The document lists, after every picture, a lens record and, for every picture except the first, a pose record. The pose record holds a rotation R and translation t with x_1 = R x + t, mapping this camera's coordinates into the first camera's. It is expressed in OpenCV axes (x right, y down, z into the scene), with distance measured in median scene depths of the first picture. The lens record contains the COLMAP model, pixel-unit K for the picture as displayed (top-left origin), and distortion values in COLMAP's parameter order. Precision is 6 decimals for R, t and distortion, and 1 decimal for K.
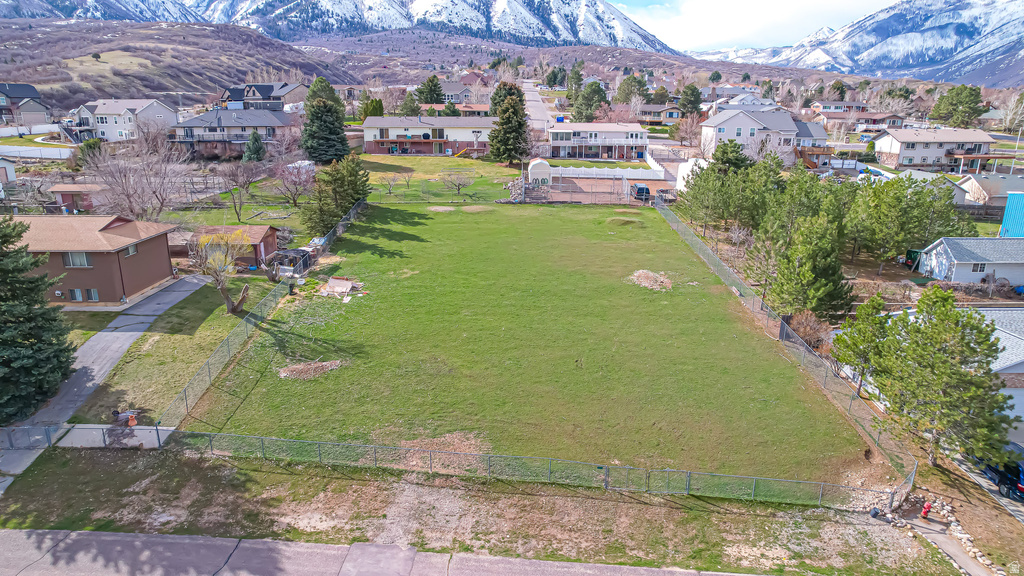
lens RADIAL K [[657.4, 0, 513.5], [0, 657.4, 287.8], [0, 0, 1]] dist [-0.084528, 0.076875]
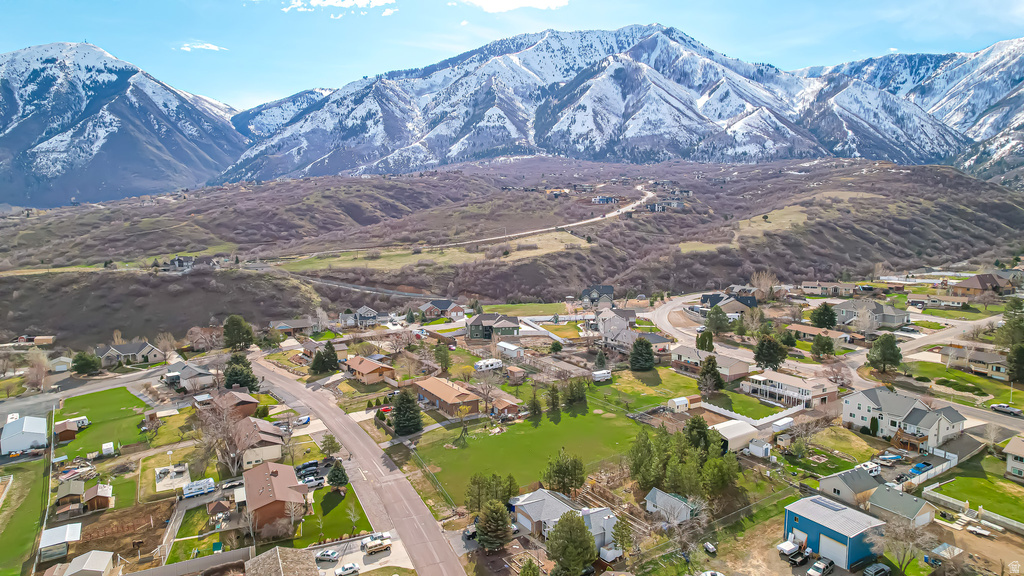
lens RADIAL K [[655.8, 0, 513.4], [0, 655.8, 289.8], [0, 0, 1]] dist [-0.079113, 0.070151]
pose [[0.495708, 0.096822, -0.863075, 1.076513], [-0.232615, 0.972259, -0.024532, -0.267063], [0.836758, 0.212925, 0.504479, -0.297693]]
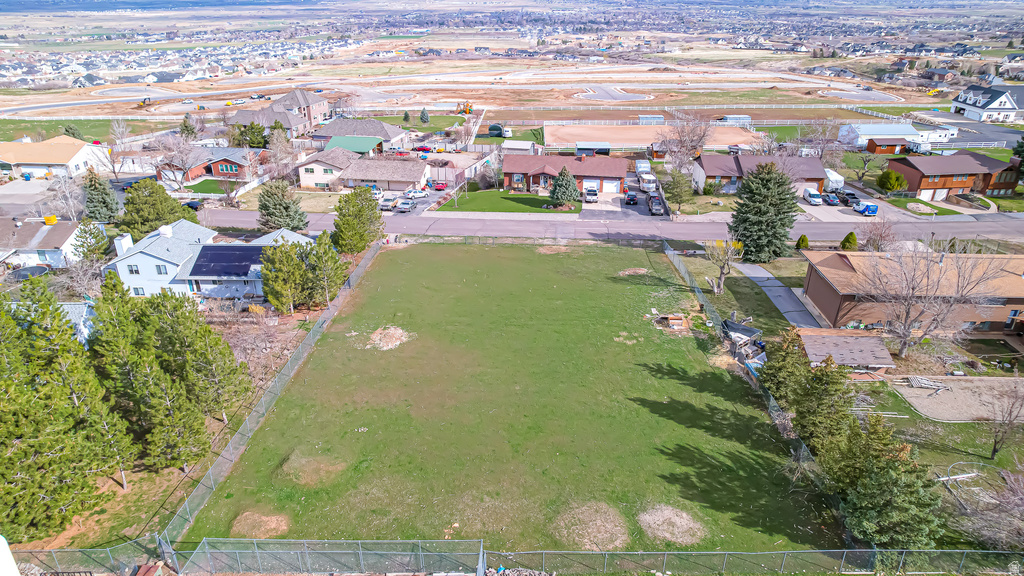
lens RADIAL K [[655.8, 0, 513.4], [0, 655.8, 289.8], [0, 0, 1]] dist [-0.079113, 0.070151]
pose [[-0.999341, -0.025811, 0.025537, -0.005887], [-0.002576, 0.751951, 0.659214, -0.359138], [-0.036218, 0.658714, -0.751521, 0.821465]]
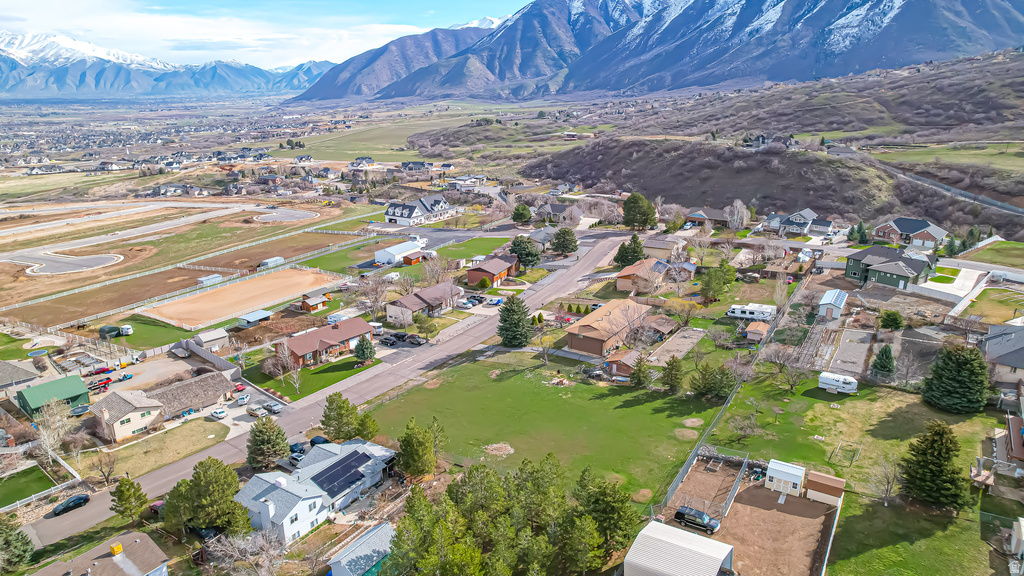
lens RADIAL K [[654.1, 0, 513.6], [0, 654.1, 293.1], [0, 0, 1]] dist [-0.076911, 0.067281]
pose [[-0.548605, 0.247668, -0.798557, 0.722078], [-0.229758, 0.873689, 0.428812, -0.556609], [0.803893, 0.418723, -0.422406, 0.768141]]
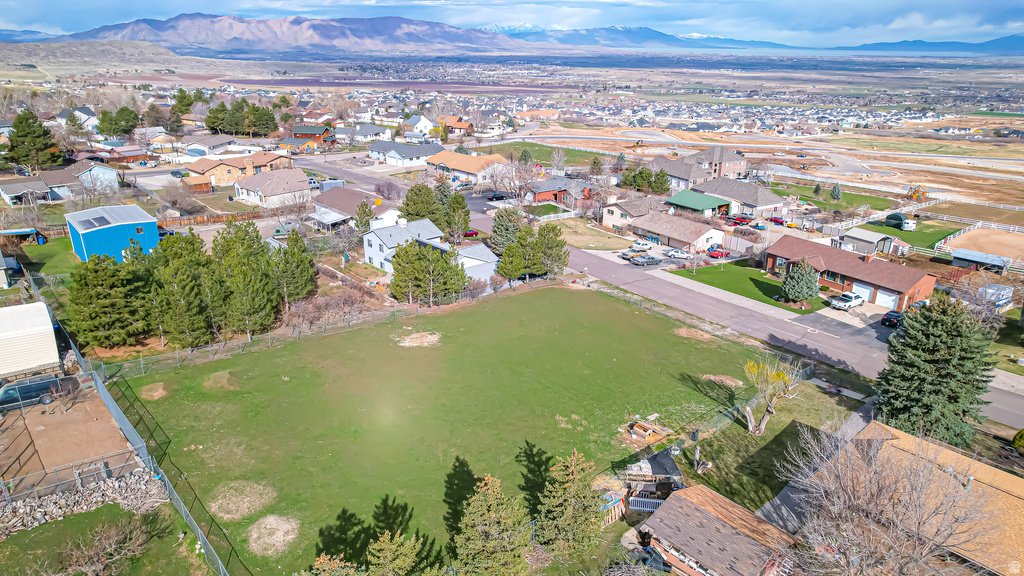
lens RADIAL K [[654.1, 0, 513.6], [0, 654.1, 293.1], [0, 0, 1]] dist [-0.076911, 0.067281]
pose [[-0.659005, -0.283162, 0.696801, -0.335823], [0.191836, 0.832508, 0.519740, -0.317970], [-0.727263, 0.476183, -0.494306, 0.678841]]
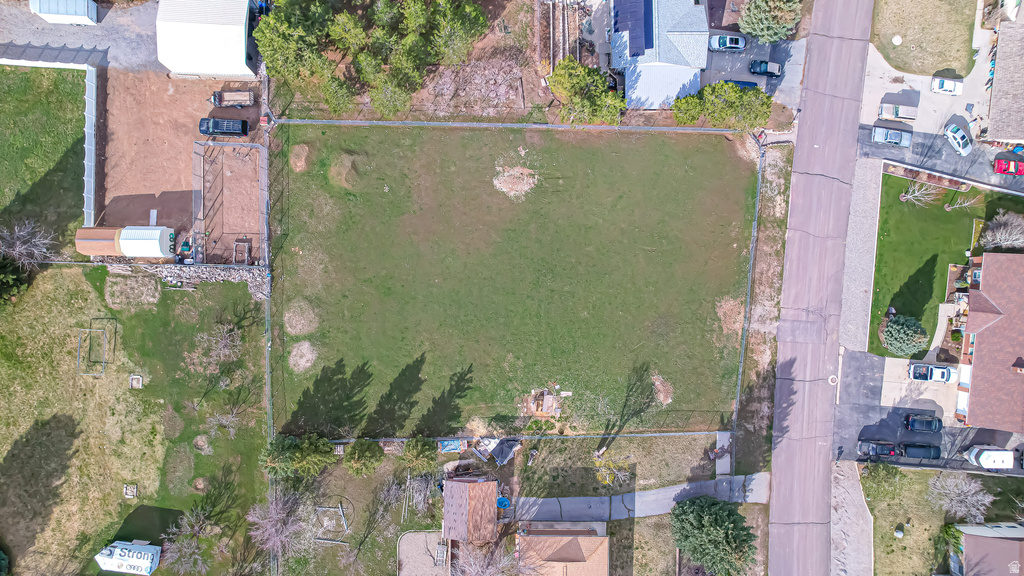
lens RADIAL K [[654.1, 0, 513.6], [0, 654.1, 293.1], [0, 0, 1]] dist [-0.076911, 0.067281]
pose [[0.016387, -0.999835, -0.007824, -0.005115], [0.266180, -0.003181, 0.963918, -0.624906], [-0.963784, -0.017878, 0.266084, 0.306196]]
